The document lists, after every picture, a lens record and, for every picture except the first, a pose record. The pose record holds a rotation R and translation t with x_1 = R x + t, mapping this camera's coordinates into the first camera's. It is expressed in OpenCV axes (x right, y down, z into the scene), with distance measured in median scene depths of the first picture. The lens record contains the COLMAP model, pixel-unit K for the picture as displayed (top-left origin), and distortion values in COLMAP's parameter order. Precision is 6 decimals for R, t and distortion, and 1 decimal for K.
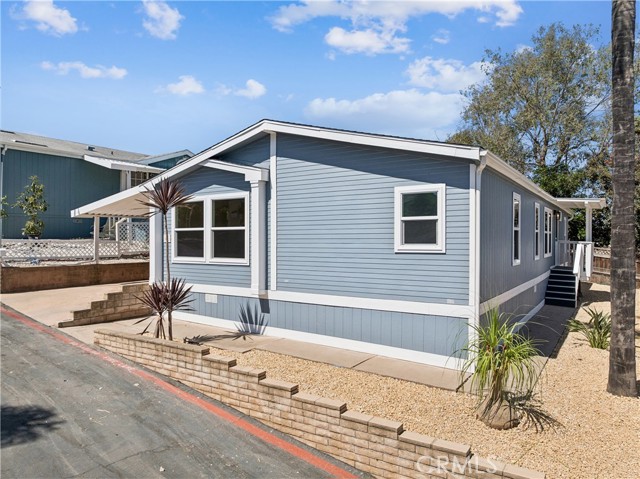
lens RADIAL K [[454.7, 0, 320.0], [0, 454.7, 239.5], [0, 0, 1]] dist [-0.037828, -0.002605]
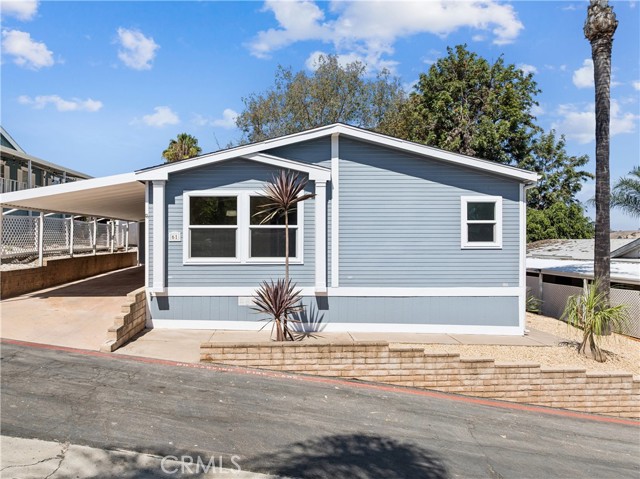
lens RADIAL K [[454.7, 0, 320.0], [0, 454.7, 239.5], [0, 0, 1]] dist [-0.037828, -0.002605]
pose [[0.828725, 0.002563, 0.559650, -0.849063], [-0.001728, 0.999996, -0.002020, 0.006384], [-0.559654, 0.000707, 0.828726, 0.188727]]
